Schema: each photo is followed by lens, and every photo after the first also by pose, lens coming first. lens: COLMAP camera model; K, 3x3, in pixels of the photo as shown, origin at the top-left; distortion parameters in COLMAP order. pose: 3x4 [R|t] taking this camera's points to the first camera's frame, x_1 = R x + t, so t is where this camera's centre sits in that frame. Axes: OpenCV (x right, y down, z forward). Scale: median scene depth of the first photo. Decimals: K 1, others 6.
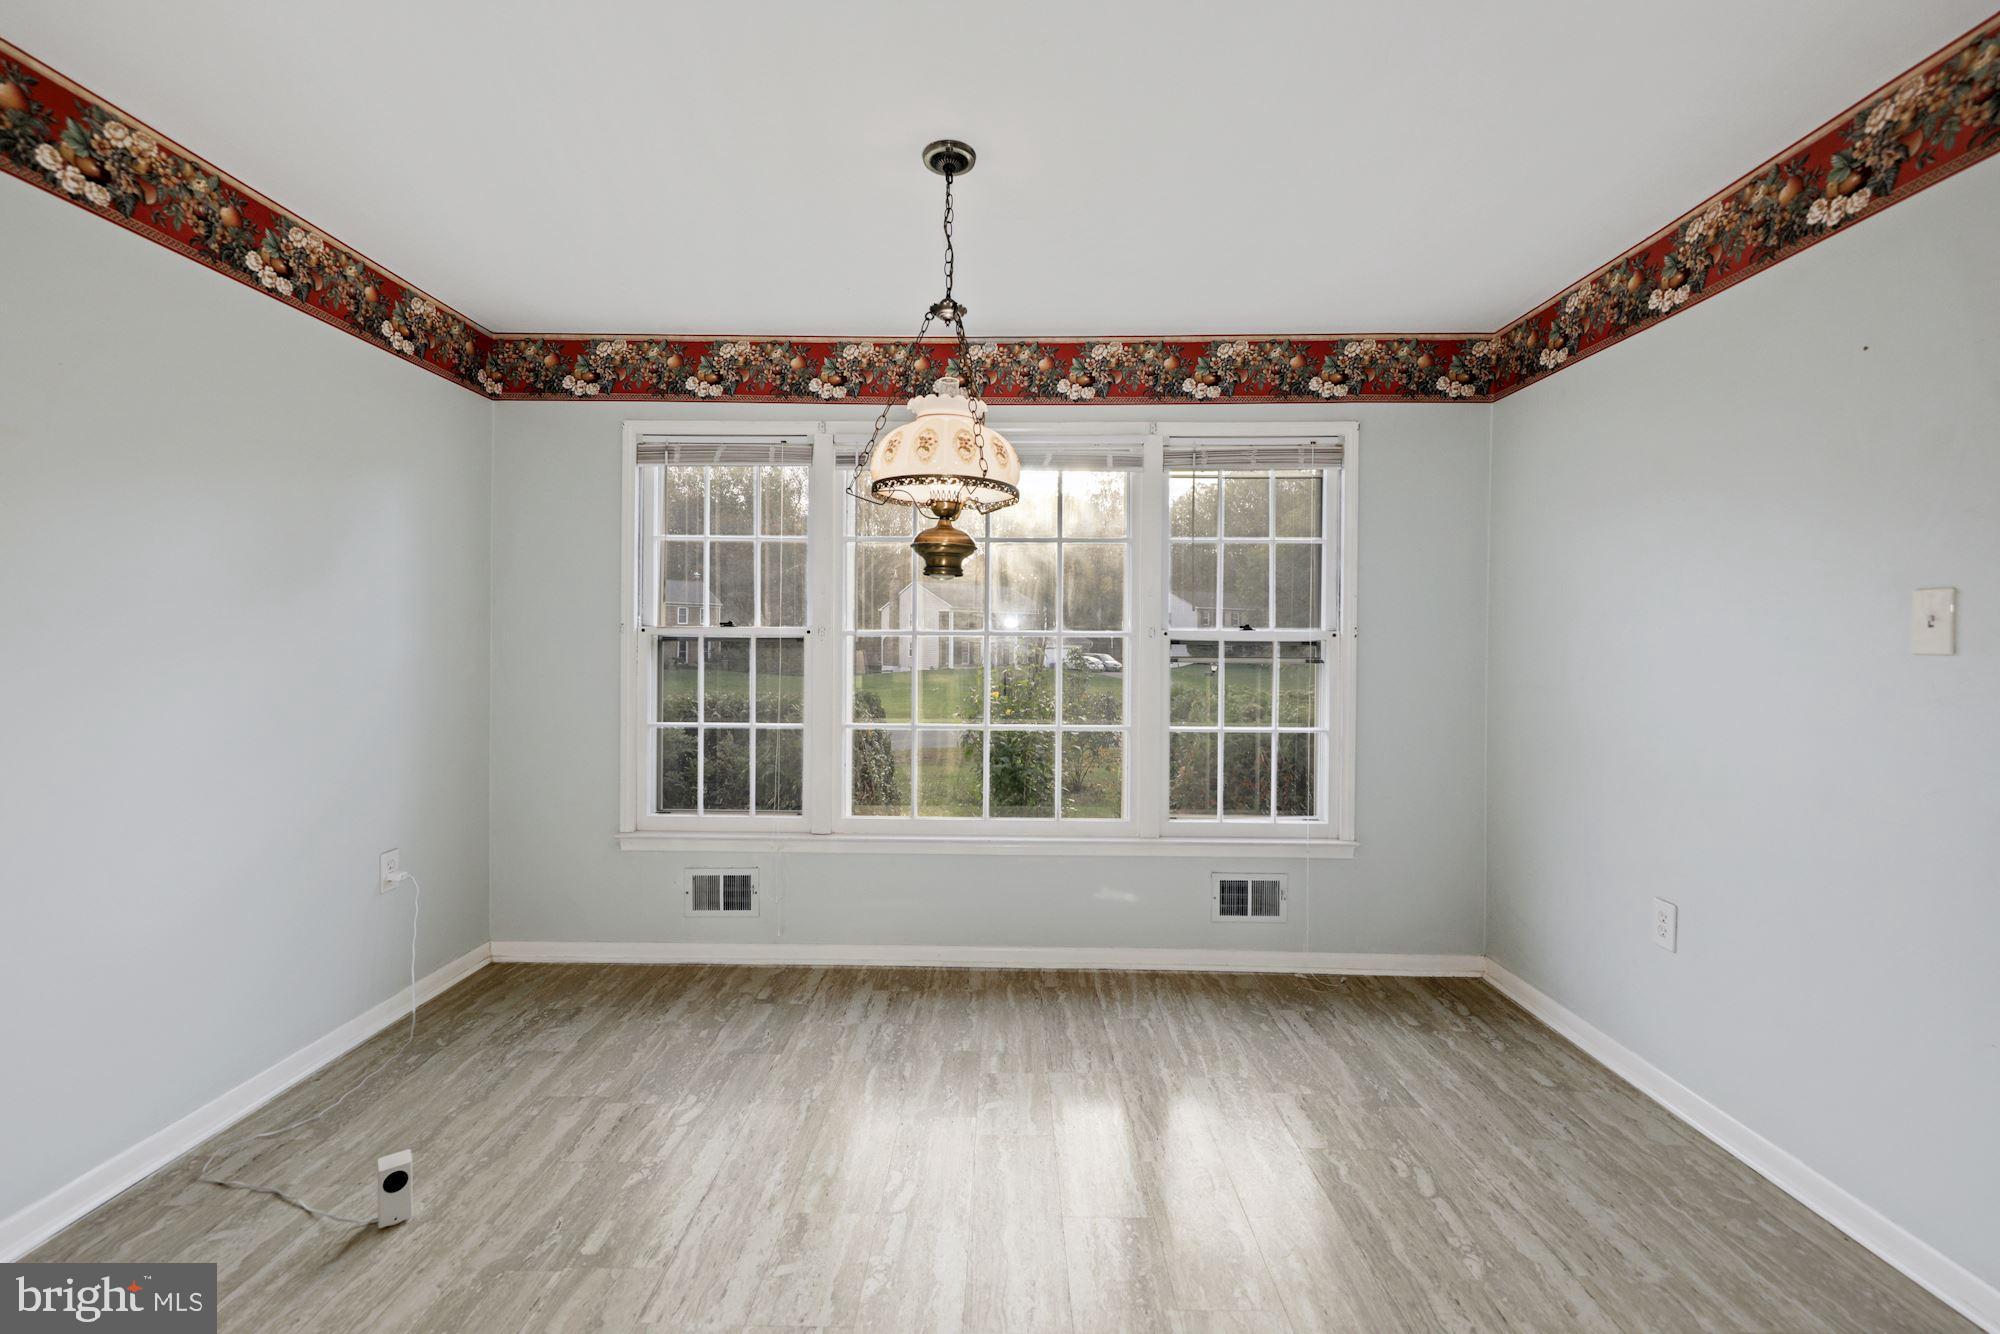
lens RADIAL K [[826.9, 0, 998.6], [0, 826.9, 642.1], [0, 0, 1]] dist [0.000978, 0.000045]
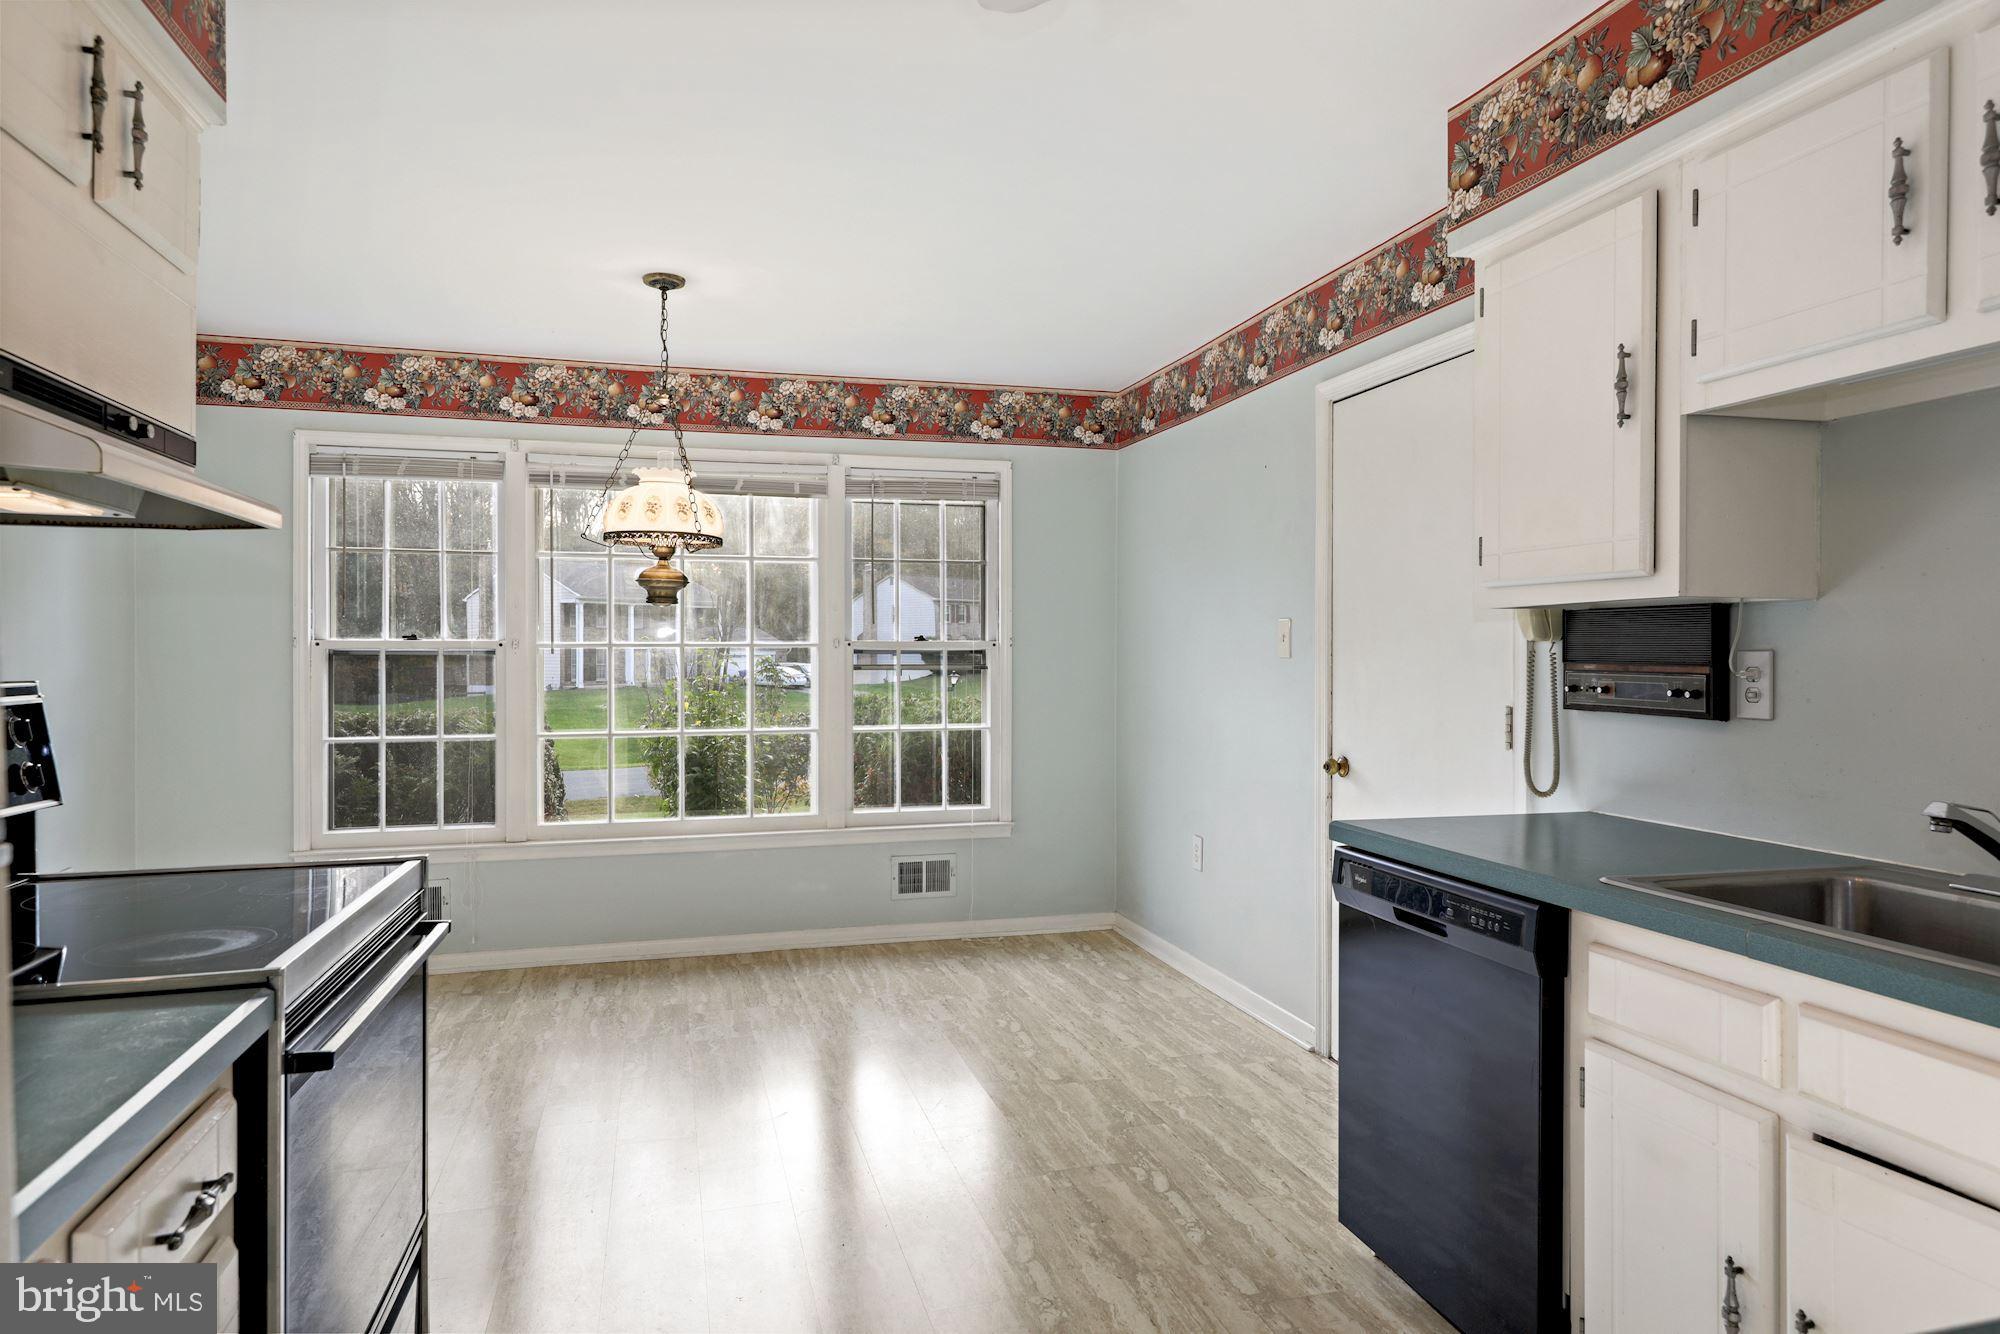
lens RADIAL K [[1194.8, 0, 997.4], [0, 1194.8, 651.9], [0, 0, 1]] dist [0.018682, 0.000372]
pose [[0.959812, -0.008438, 0.280517, -0.059341], [0.007168, 0.999959, 0.005553, -0.007787], [-0.280552, -0.003319, 0.959833, -0.620446]]
